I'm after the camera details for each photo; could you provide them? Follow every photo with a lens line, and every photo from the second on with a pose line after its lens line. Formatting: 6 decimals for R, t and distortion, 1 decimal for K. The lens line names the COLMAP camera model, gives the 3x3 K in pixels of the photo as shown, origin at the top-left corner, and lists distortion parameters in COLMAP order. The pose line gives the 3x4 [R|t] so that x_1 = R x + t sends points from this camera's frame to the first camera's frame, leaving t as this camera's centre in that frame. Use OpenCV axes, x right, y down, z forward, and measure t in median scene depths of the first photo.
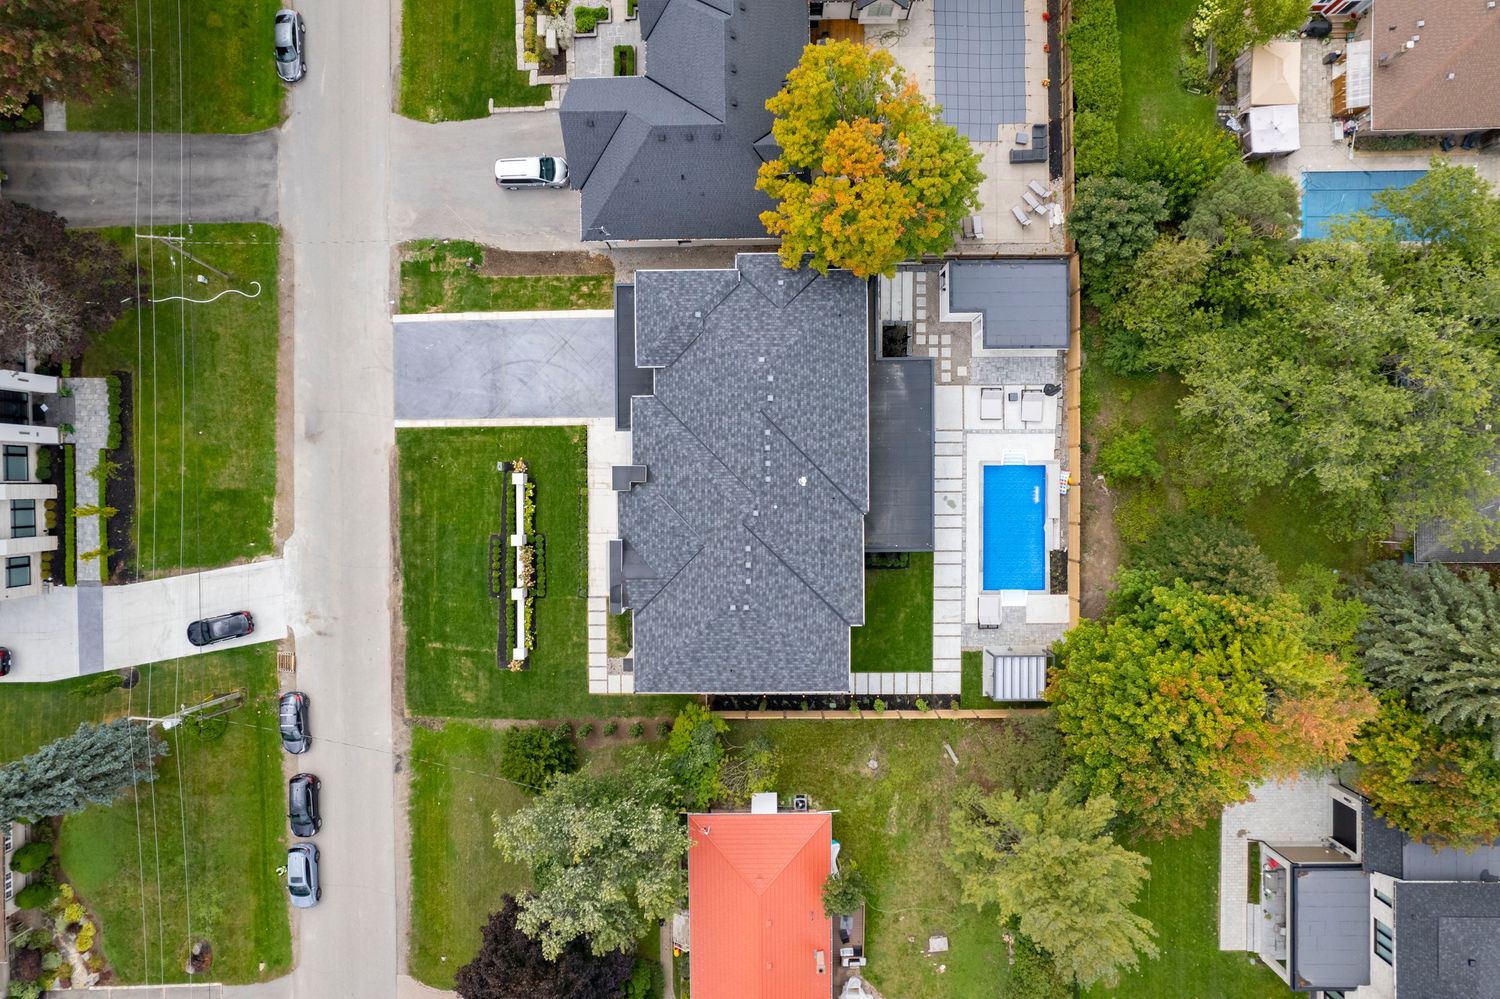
lens RADIAL K [[957.2, 0, 753.0], [0, 957.2, 500.6], [0, 0, 1]] dist [-0.050341, 0.032082]
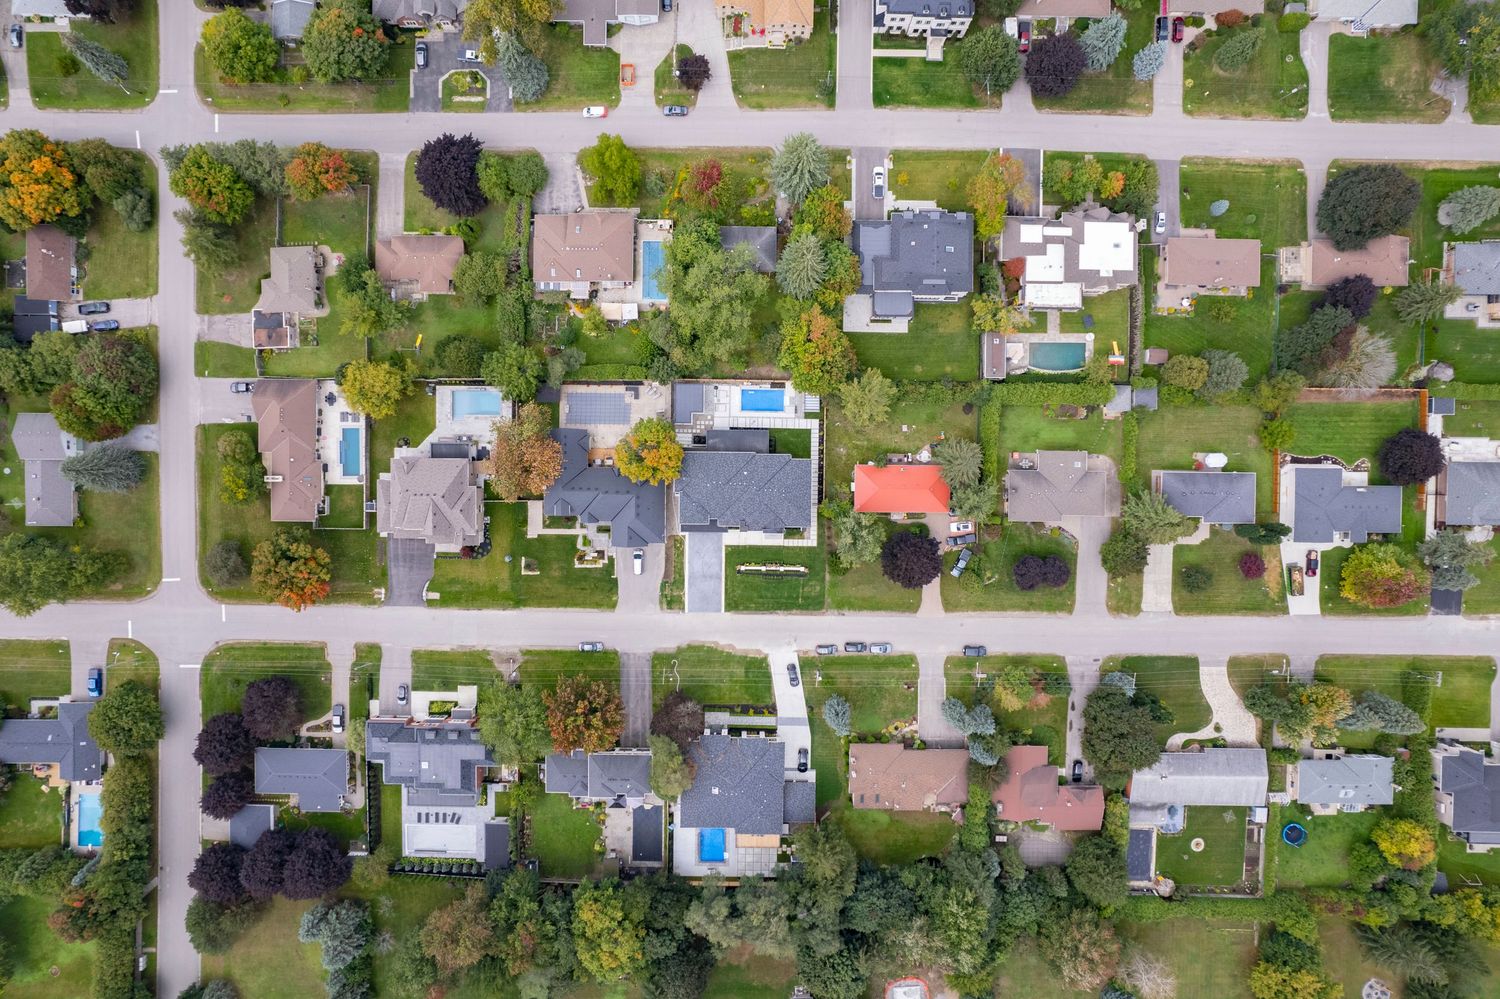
lens RADIAL K [[957.2, 0, 740.2], [0, 957.2, 497.3], [0, 0, 1]] dist [-0.050341, 0.032082]
pose [[0.018240, -0.999829, -0.003196, -0.017290], [0.999595, 0.018305, -0.021770, 0.029318], [0.021825, -0.002797, 0.999758, -1.957173]]
